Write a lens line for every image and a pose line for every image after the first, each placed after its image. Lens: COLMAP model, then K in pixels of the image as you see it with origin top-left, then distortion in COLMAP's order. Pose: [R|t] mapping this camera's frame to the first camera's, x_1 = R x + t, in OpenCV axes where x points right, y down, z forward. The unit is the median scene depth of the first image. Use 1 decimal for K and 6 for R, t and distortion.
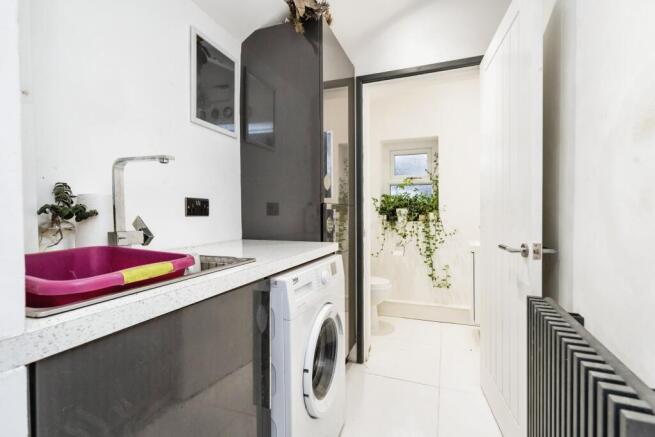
lens RADIAL K [[303.6, 0, 336.2], [0, 303.6, 205.2], [0, 0, 1]] dist [0.003475, 0.000147]
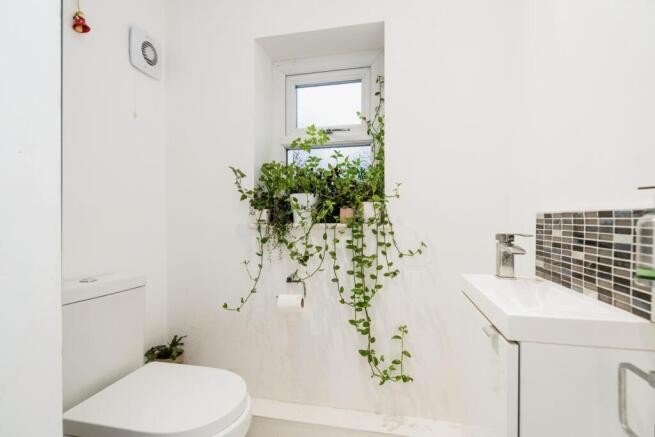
lens RADIAL K [[303.6, 0, 327.6], [0, 303.6, 219.7], [0, 0, 1]] dist [0.003475, 0.000147]
pose [[0.990092, -0.002159, 0.140402, 0.196961], [-0.001039, 0.999742, 0.022694, 0.038770], [-0.140415, -0.022615, 0.989834, 0.584690]]
